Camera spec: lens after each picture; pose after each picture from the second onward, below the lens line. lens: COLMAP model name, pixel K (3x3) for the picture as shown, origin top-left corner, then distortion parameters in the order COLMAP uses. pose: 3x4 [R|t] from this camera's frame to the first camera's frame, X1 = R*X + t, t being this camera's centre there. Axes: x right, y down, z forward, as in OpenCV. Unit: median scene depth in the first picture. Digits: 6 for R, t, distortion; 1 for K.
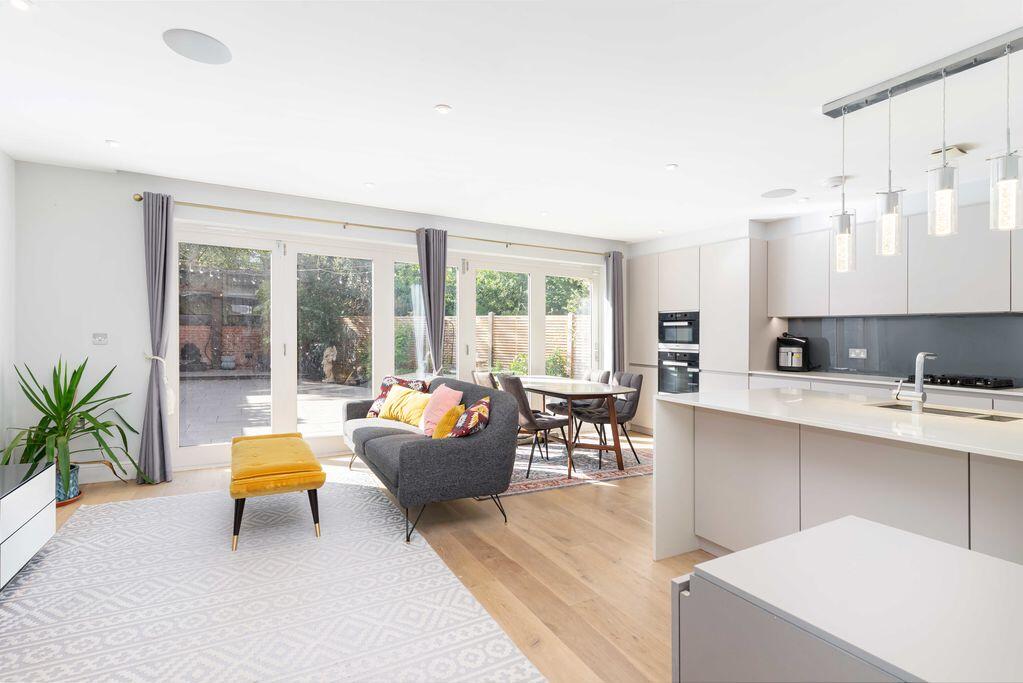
lens RADIAL K [[479.9, 0, 511.5], [0, 479.9, 341.5], [0, 0, 1]] dist [-0.000216, -0.000259]
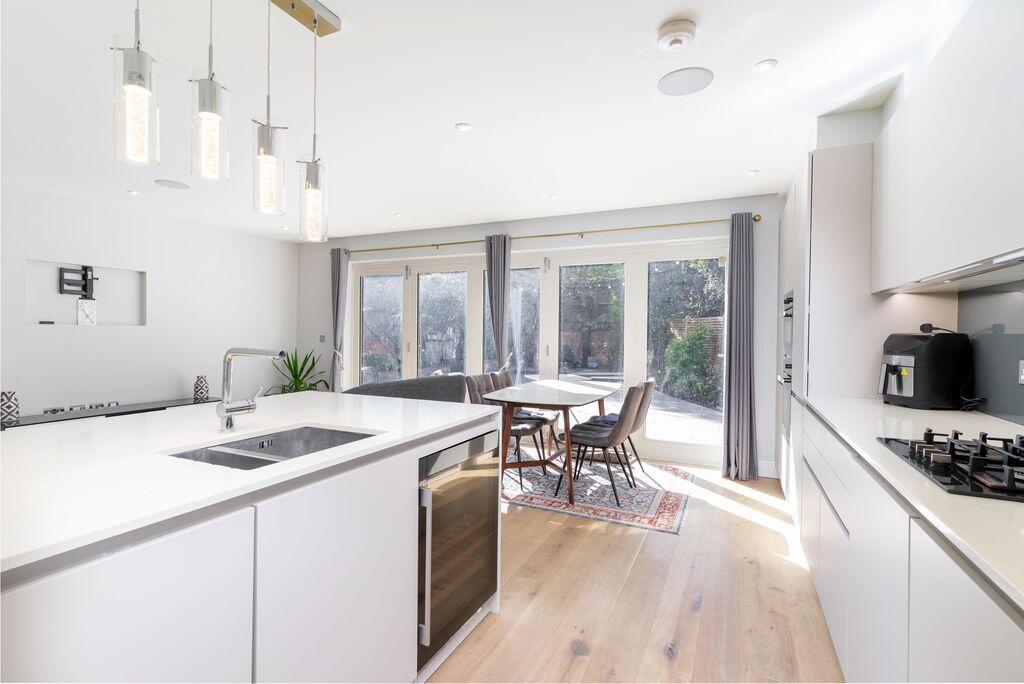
lens RADIAL K [[480.4, 0, 512.0], [0, 480.4, 342.0], [0, 0, 1]] dist [-0.000216, -0.000259]
pose [[0.587605, 0.002766, -0.809143, 0.718464], [-0.009085, 0.999954, -0.003180, 0.003796], [0.809097, 0.009219, 0.587603, 0.411457]]
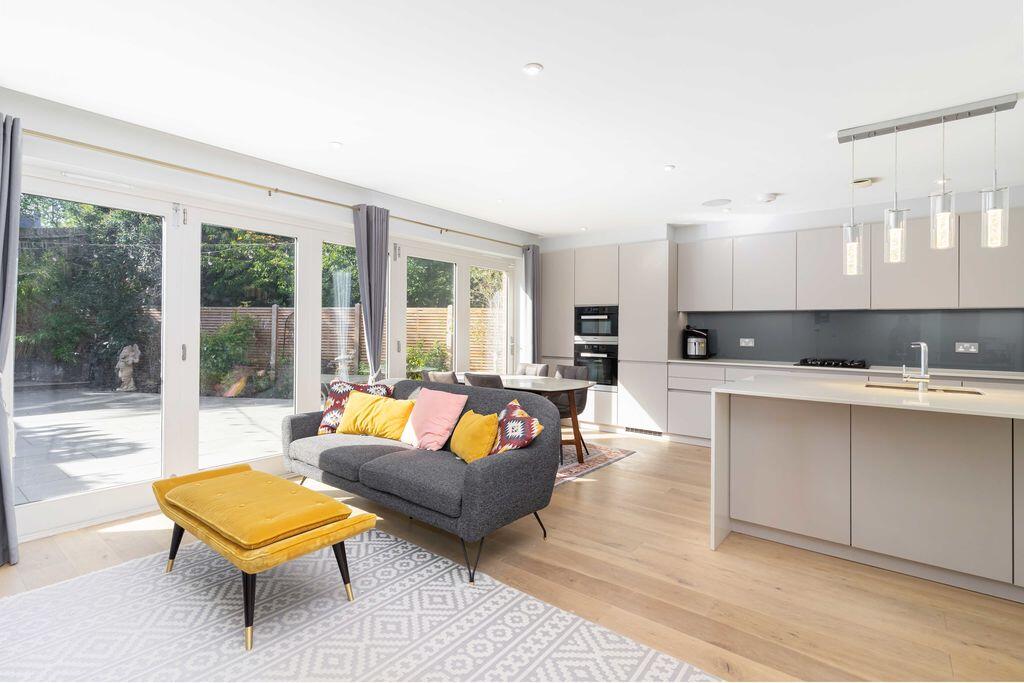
lens RADIAL K [[477.7, 0, 500.7], [0, 477.7, 327.5], [0, 0, 1]] dist [0.000207, -0.000067]
pose [[0.923712, -0.007026, 0.383023, -0.283978], [0.011779, 0.999880, -0.010065, -0.006940], [-0.382906, 0.013809, 0.923684, 0.128221]]
